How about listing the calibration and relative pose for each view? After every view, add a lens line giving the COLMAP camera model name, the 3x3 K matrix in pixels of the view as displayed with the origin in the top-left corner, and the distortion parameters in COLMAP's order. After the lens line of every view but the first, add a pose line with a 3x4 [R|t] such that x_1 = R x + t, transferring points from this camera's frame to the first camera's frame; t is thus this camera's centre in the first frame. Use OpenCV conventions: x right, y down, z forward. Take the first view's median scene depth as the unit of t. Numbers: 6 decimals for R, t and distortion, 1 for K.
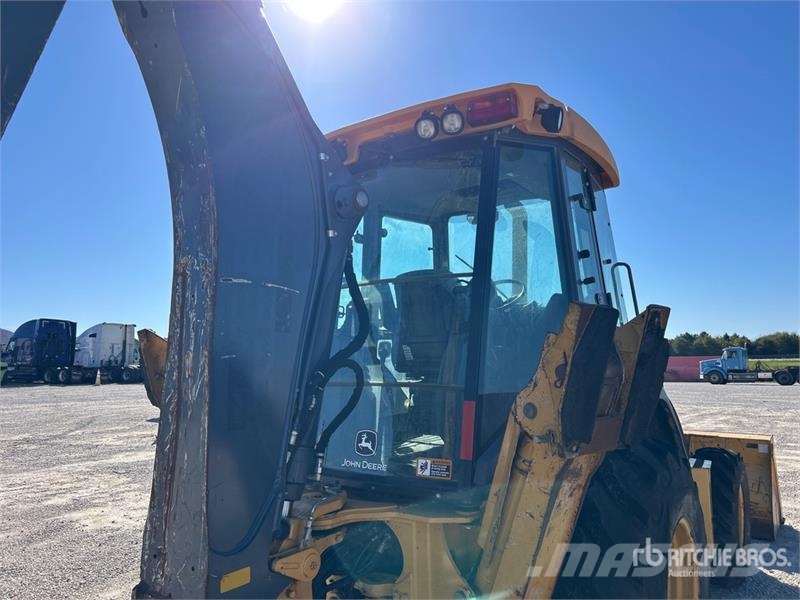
lens RADIAL K [[603.8, 0, 395.5], [0, 603.8, 294.7], [0, 0, 1]] dist [0.056192, -0.061716]
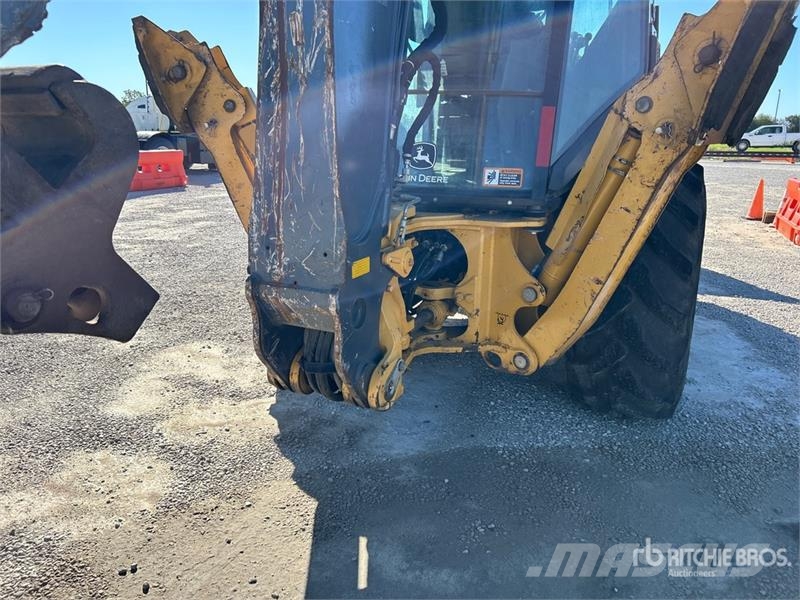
lens RADIAL K [[603.8, 0, 395.5], [0, 603.8, 294.7], [0, 0, 1]] dist [0.056192, -0.061716]
pose [[0.979954, -0.026445, 0.197463, -0.316085], [-0.045347, 0.935527, 0.350331, 0.130273], [-0.193997, -0.352263, 0.915574, 0.065699]]
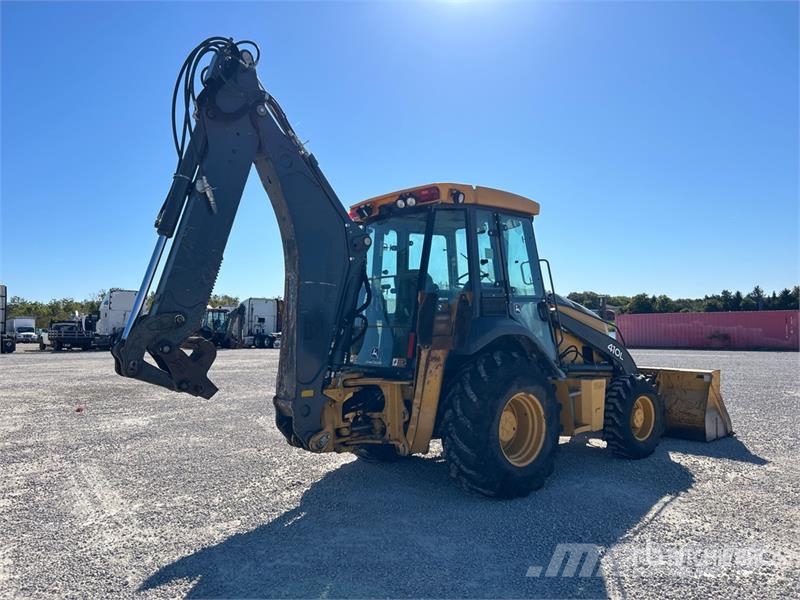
lens RADIAL K [[603.8, 0, 395.5], [0, 603.8, 294.7], [0, 0, 1]] dist [0.056192, -0.061716]
pose [[0.968207, -0.007024, -0.250050, 0.624406], [0.021760, 0.998181, 0.056218, -0.090228], [0.249201, -0.059872, 0.966599, -1.166473]]
